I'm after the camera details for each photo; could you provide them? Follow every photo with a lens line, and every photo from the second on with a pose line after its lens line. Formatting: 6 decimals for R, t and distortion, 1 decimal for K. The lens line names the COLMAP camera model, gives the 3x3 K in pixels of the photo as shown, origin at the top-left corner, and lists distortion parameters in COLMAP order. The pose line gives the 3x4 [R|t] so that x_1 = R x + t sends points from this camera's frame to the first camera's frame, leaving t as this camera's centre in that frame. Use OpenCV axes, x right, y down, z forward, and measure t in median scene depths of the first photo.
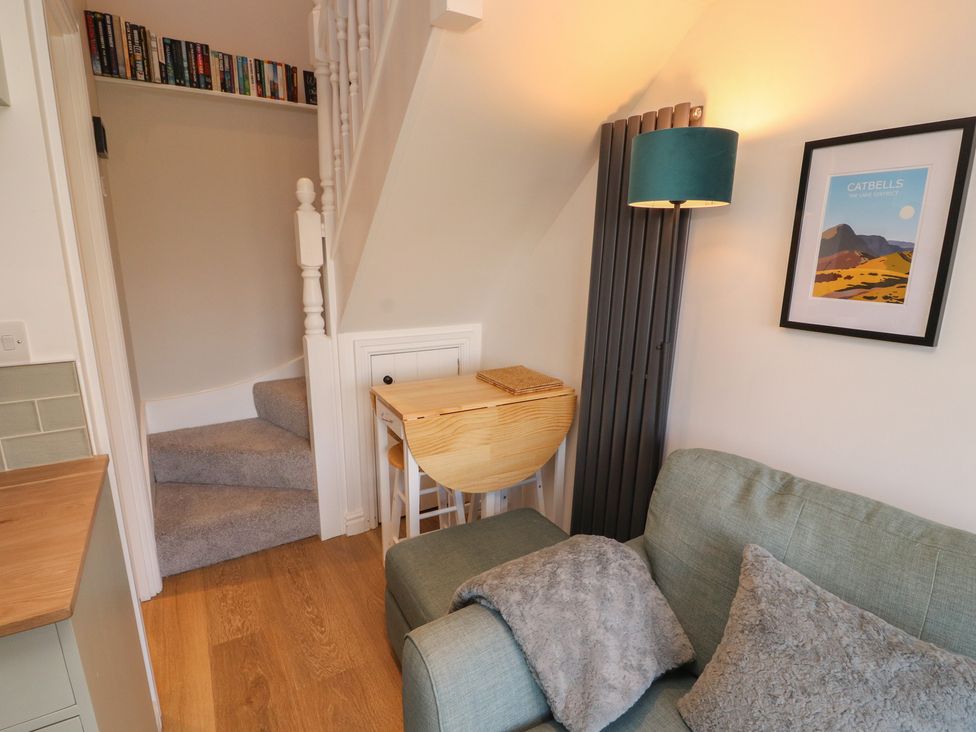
lens RADIAL K [[517.3, 0, 493.0], [0, 517.3, 361.7], [0, 0, 1]] dist [-0.000406, -0.012209]
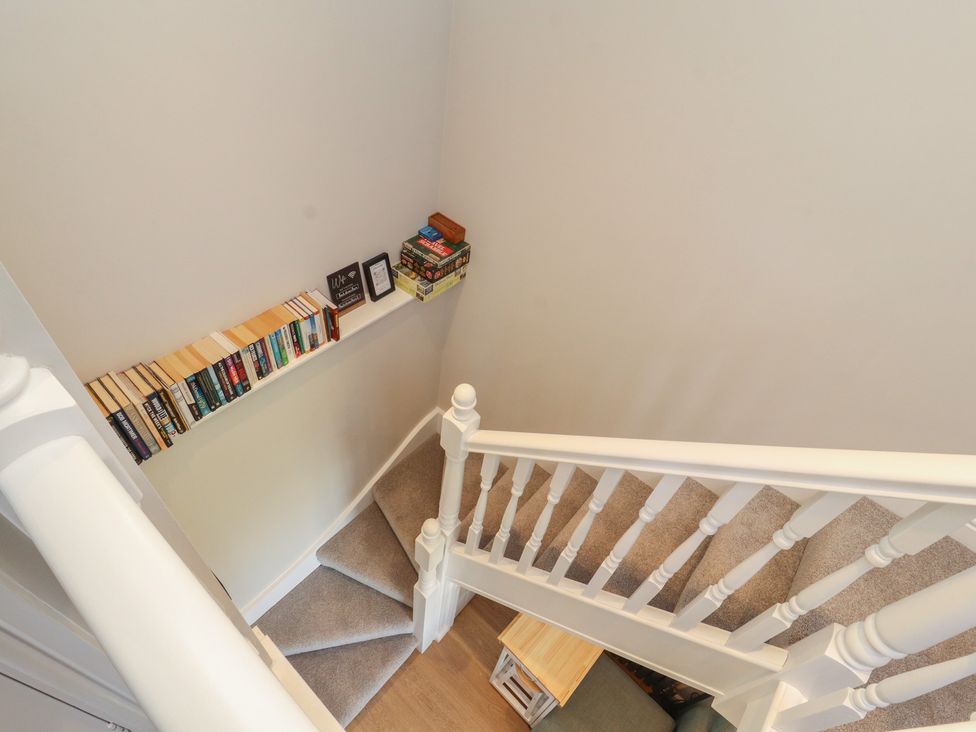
lens RADIAL K [[517.3, 0, 479.6], [0, 517.3, 369.7], [0, 0, 1]] dist [-0.000406, -0.012209]
pose [[0.940944, -0.179069, 0.287330, -0.536237], [-0.016461, 0.823478, 0.567109, -1.183106], [-0.338162, -0.538347, 0.771900, 0.392578]]
